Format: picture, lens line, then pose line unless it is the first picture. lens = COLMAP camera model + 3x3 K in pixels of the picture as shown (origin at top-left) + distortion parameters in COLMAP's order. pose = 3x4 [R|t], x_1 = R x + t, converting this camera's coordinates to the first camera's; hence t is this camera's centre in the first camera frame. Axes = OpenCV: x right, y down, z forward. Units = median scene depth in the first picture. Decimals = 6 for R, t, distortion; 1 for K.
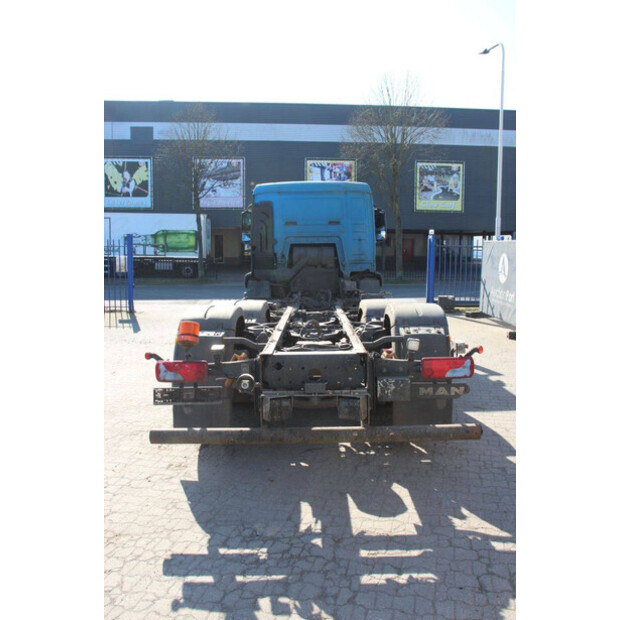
lens RADIAL K [[597.1, 0, 310.6], [0, 597.1, 311.5], [0, 0, 1]] dist [-0.065089, 0.000000]
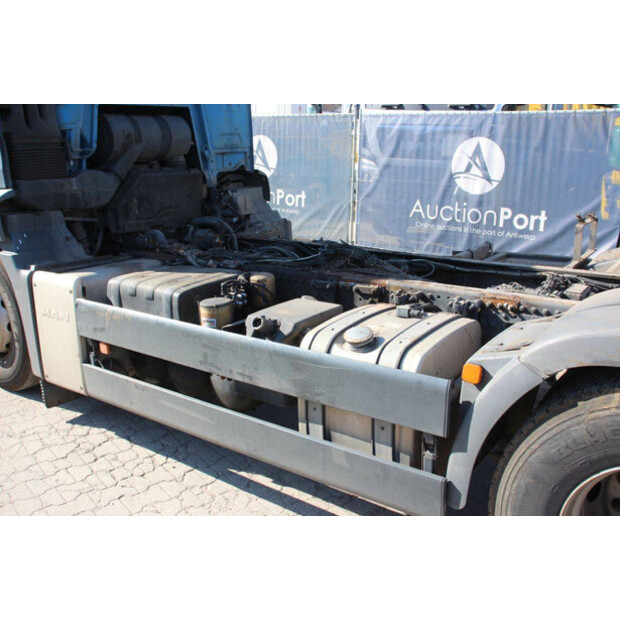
lens RADIAL K [[597.1, 0, 318.9], [0, 597.1, 310.9], [0, 0, 1]] dist [-0.065089, 0.000000]
pose [[0.576308, -0.227538, 0.784918, -0.271841], [0.083589, 0.971833, 0.220350, -0.057871], [-0.812947, -0.061379, 0.579094, 0.671703]]
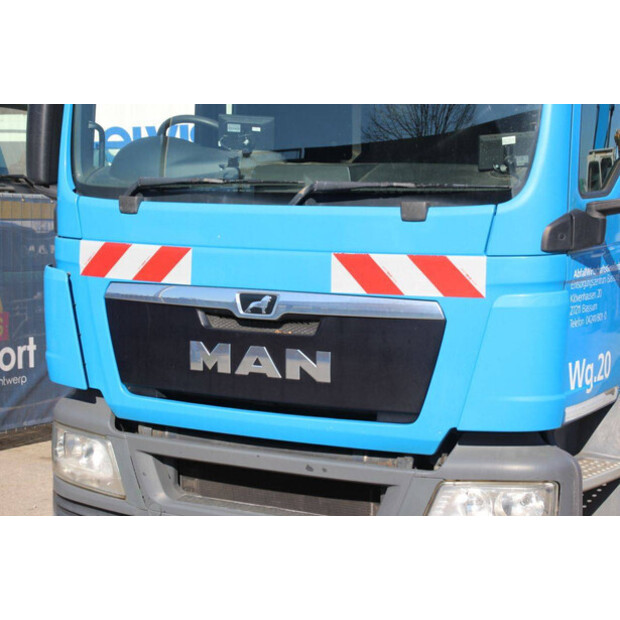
lens RADIAL K [[1218.7, 0, 311.8], [0, 1218.7, 318.9], [0, 0, 1]] dist [0.278545, 0.000000]
pose [[-0.880230, -0.050398, 0.471863, -0.210876], [0.036668, 0.984148, 0.173515, -0.164590], [-0.473128, 0.170036, -0.864429, 1.535683]]
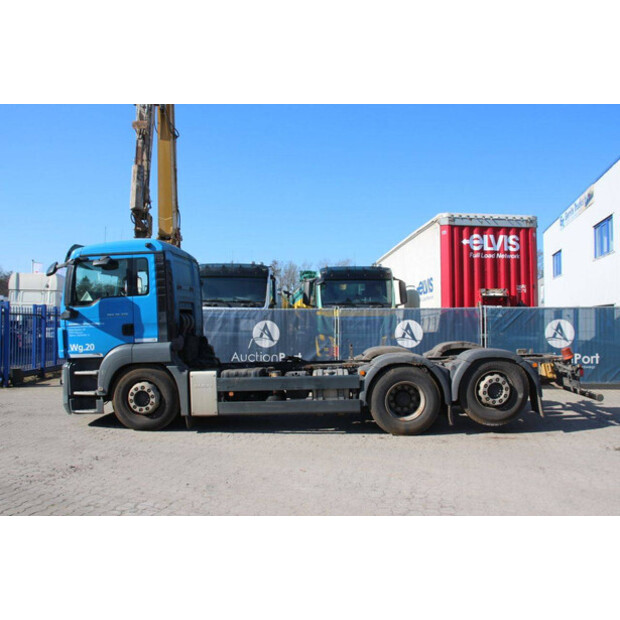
lens RADIAL K [[521.2, 0, 326.7], [0, 521.2, 306.6], [0, 0, 1]] dist [-0.150105, 0.122133]
pose [[0.001260, 0.022132, 0.999754, -0.830289], [0.109100, 0.993784, -0.022137, -0.075747], [-0.994030, 0.109102, -0.001163, 0.778064]]
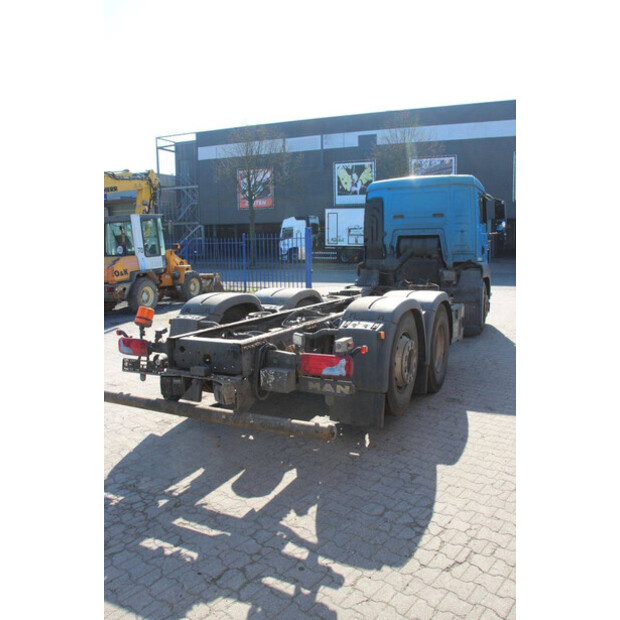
lens RADIAL K [[521.2, 0, 306.3], [0, 521.2, 307.3], [0, 0, 1]] dist [-0.150105, 0.122133]
pose [[0.887564, 0.045592, -0.458423, 0.254581], [-0.031649, 0.998774, 0.038054, -0.014556], [0.459596, -0.019267, 0.887919, 0.091909]]
